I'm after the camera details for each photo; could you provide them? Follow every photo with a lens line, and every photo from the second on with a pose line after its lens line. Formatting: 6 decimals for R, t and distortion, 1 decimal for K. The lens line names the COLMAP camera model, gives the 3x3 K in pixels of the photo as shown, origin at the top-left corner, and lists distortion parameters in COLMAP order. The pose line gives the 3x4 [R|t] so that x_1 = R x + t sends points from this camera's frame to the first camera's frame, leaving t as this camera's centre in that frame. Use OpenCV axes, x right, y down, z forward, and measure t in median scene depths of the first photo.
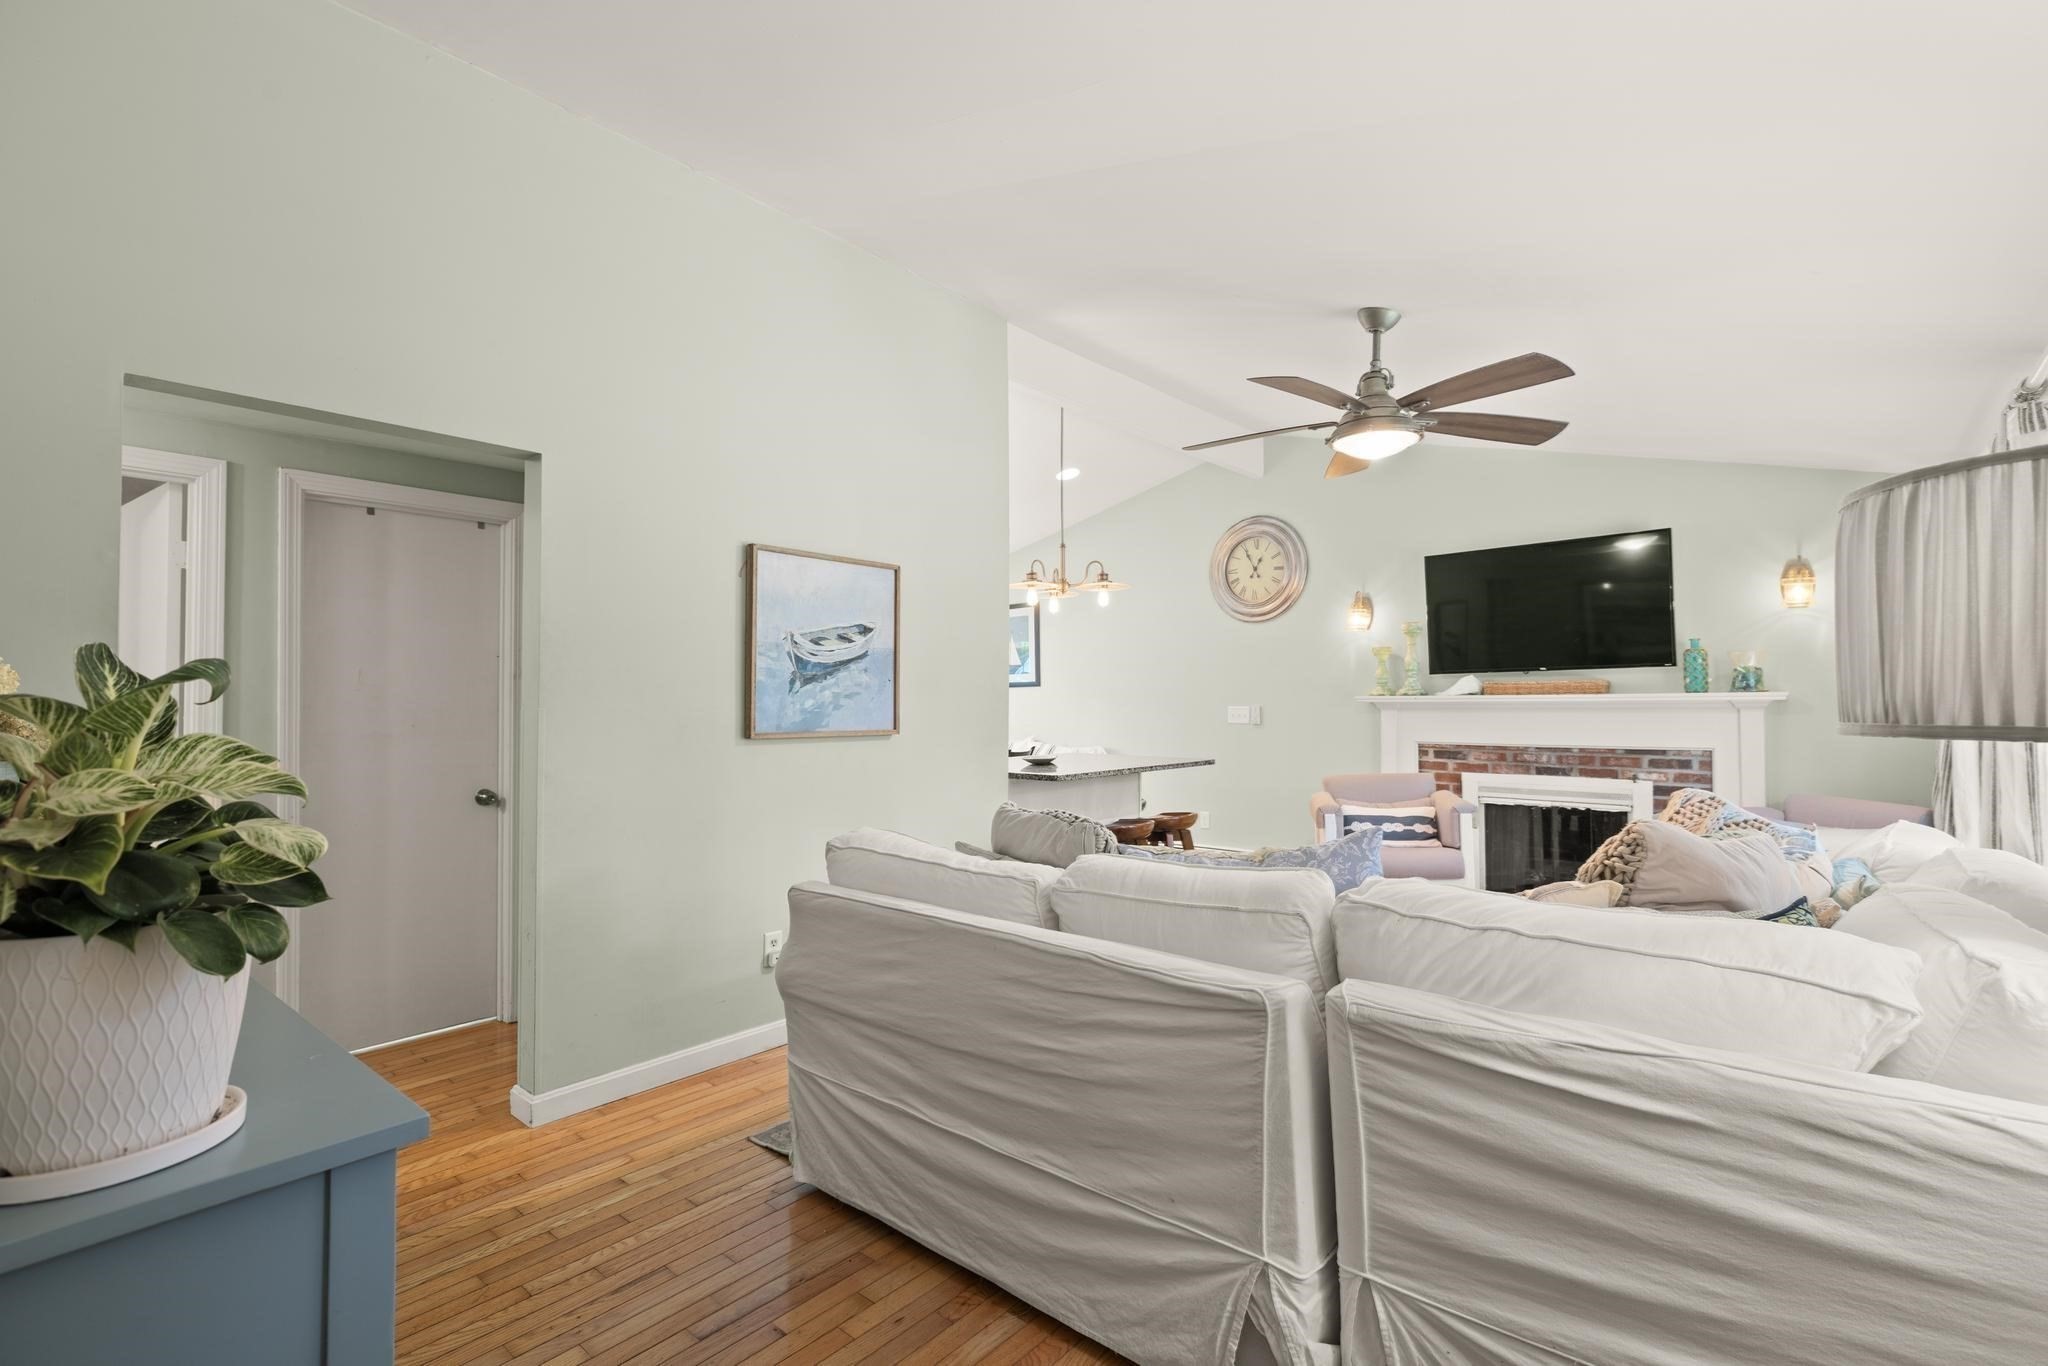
lens RADIAL K [[928.9, 0, 1022.3], [0, 928.9, 680.5], [0, 0, 1]] dist [0.009791, -0.002587]
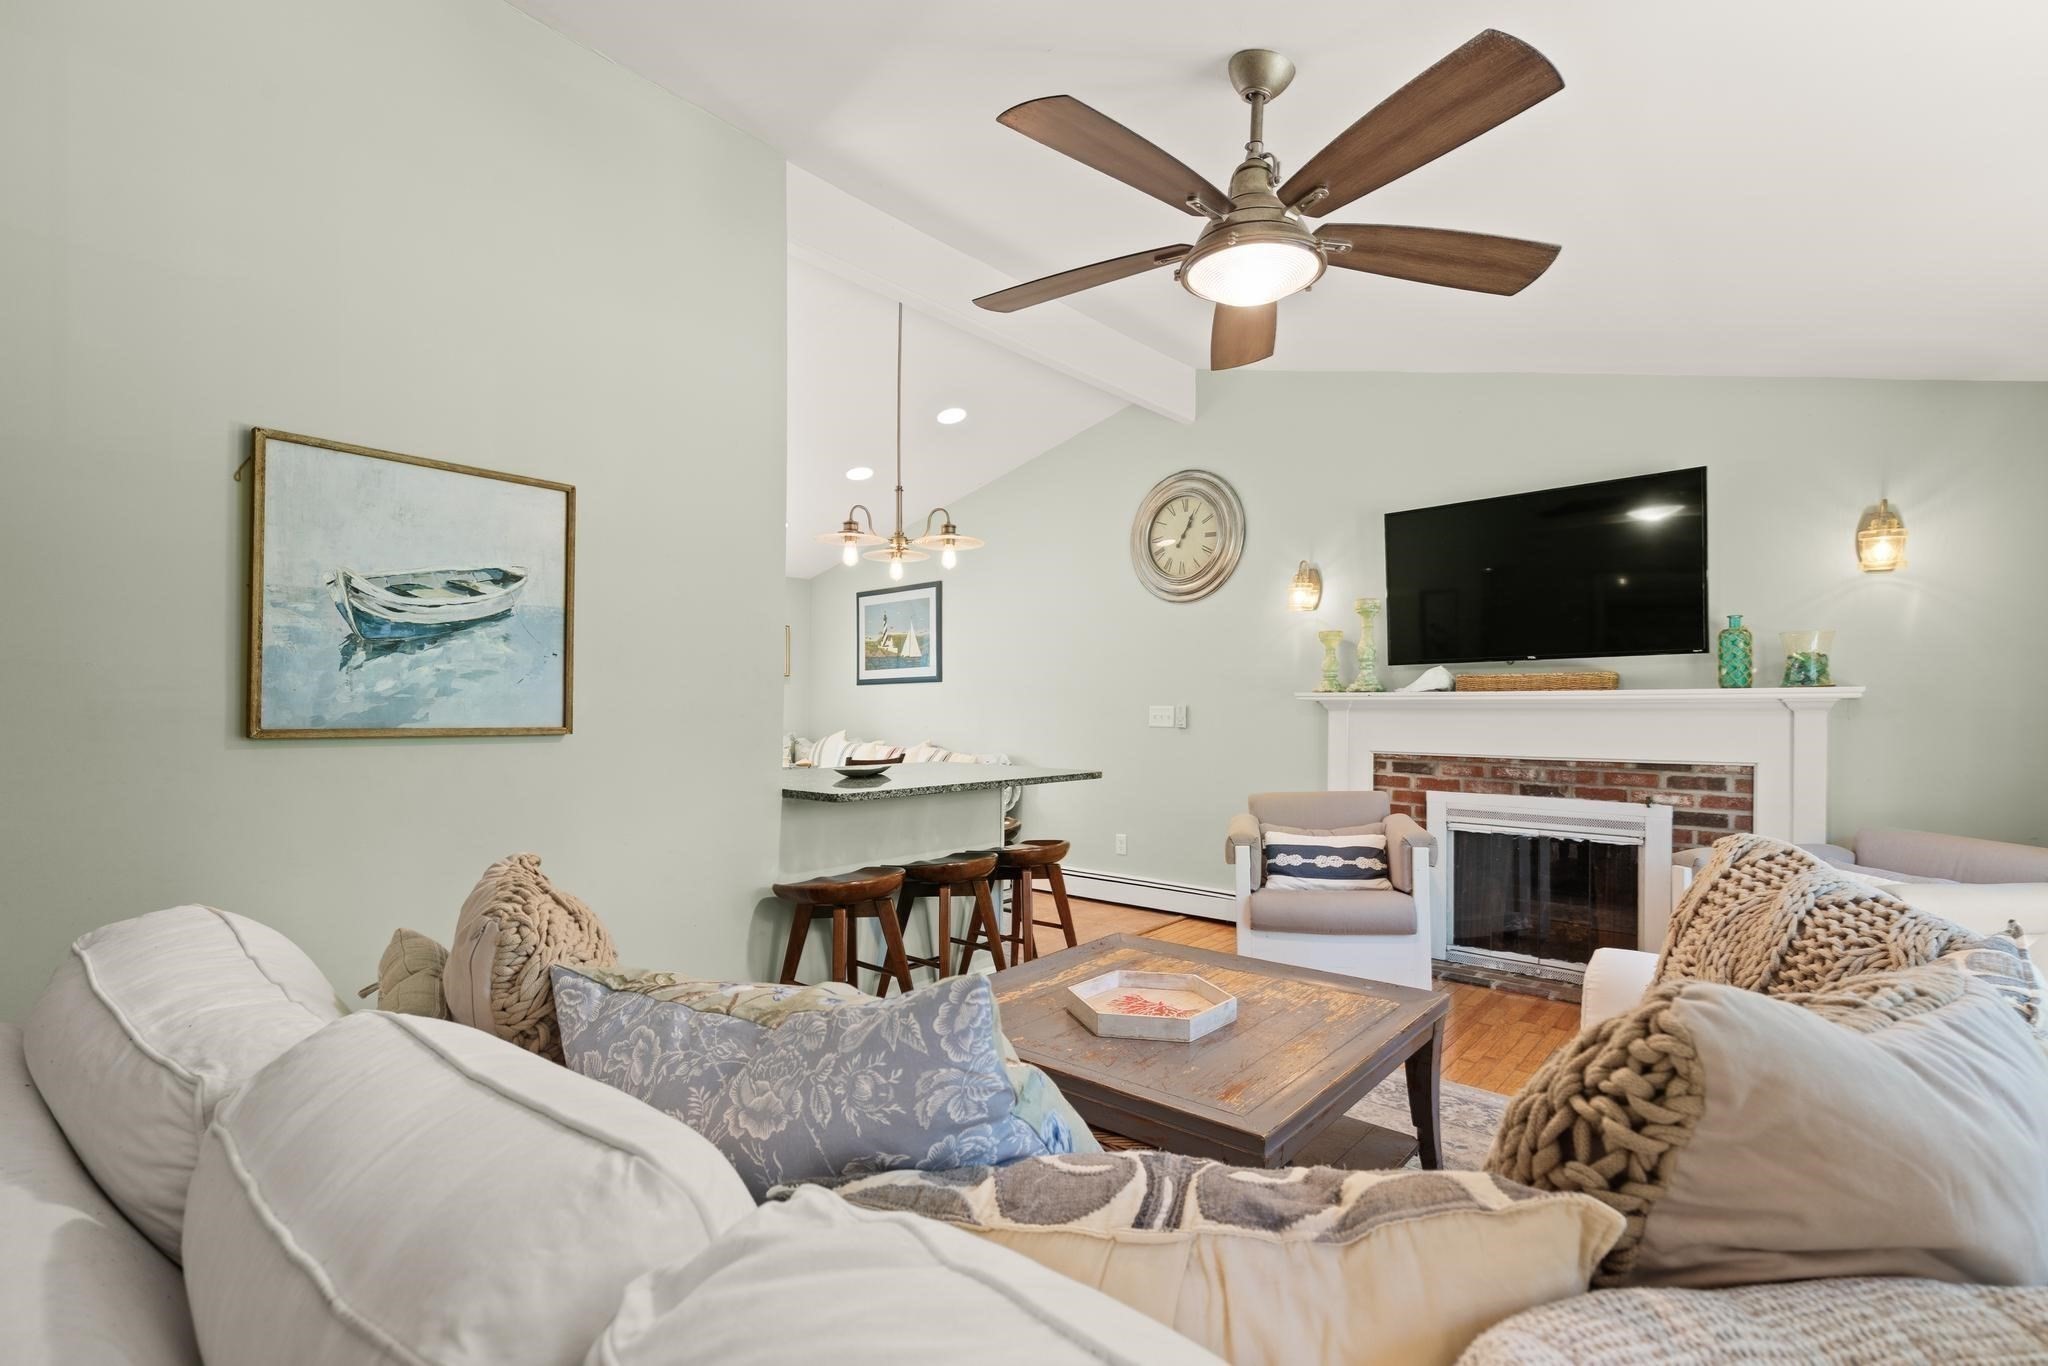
lens RADIAL K [[928.9, 0, 1029.4], [0, 928.9, 710.3], [0, 0, 1]] dist [0.009791, -0.002587]
pose [[0.999963, 0.007770, -0.003660, 0.163807], [-0.007676, 0.999657, 0.025041, 0.016563], [0.003853, -0.025012, 0.999680, 0.254571]]
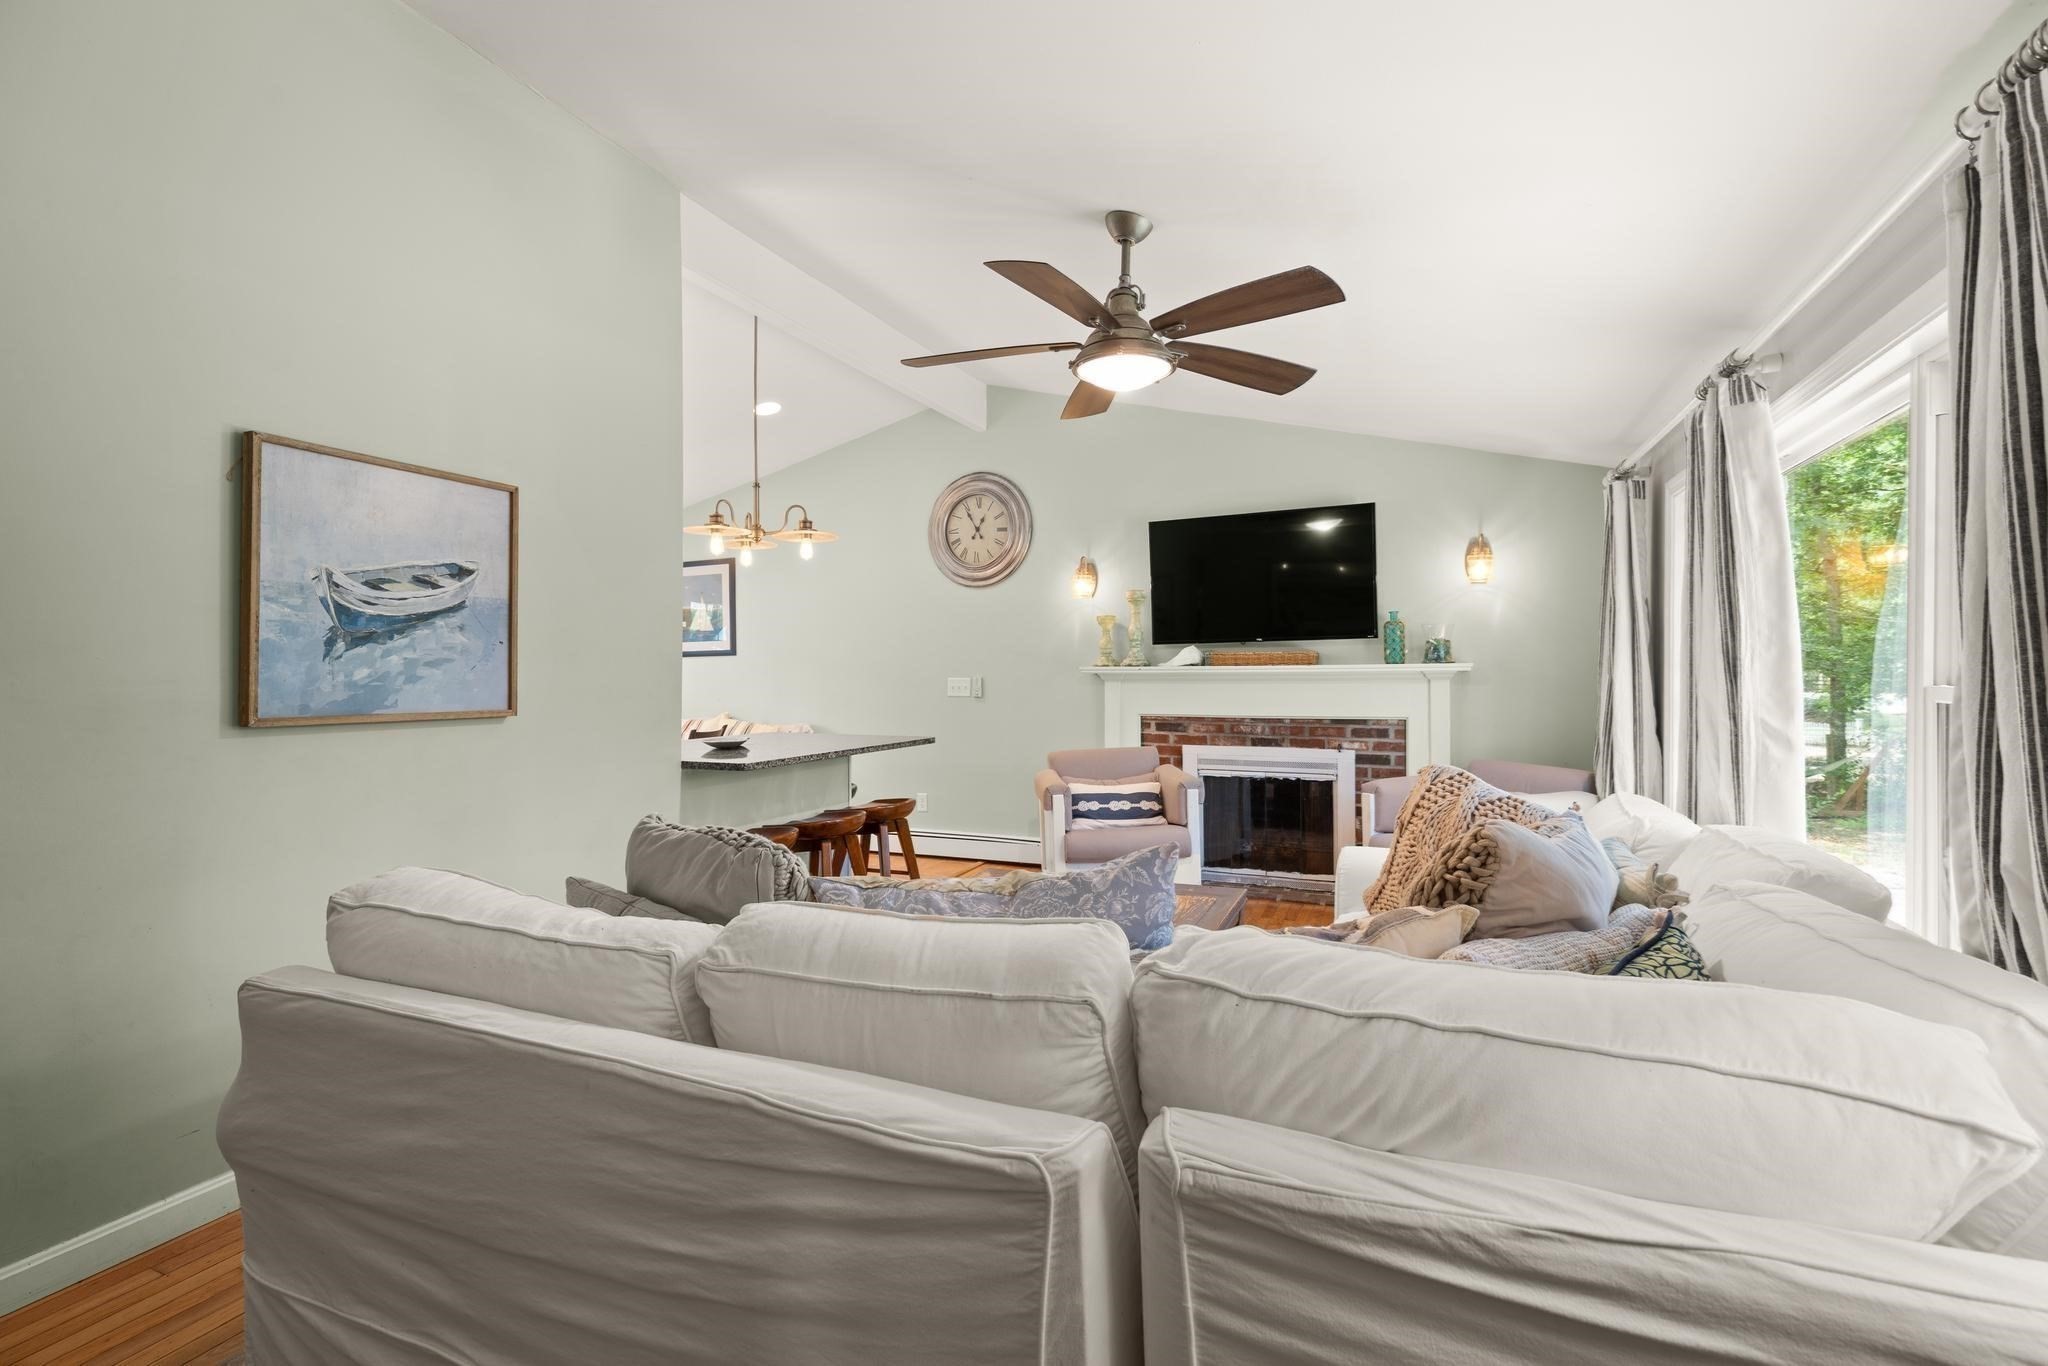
lens RADIAL K [[928.9, 0, 1017.5], [0, 928.9, 664.6], [0, 0, 1]] dist [0.009791, -0.002587]
pose [[0.955133, 0.002730, 0.296166, 0.022044], [-0.006490, 0.999910, 0.011715, 0.004820], [-0.296107, -0.013111, 0.955065, 0.143078]]
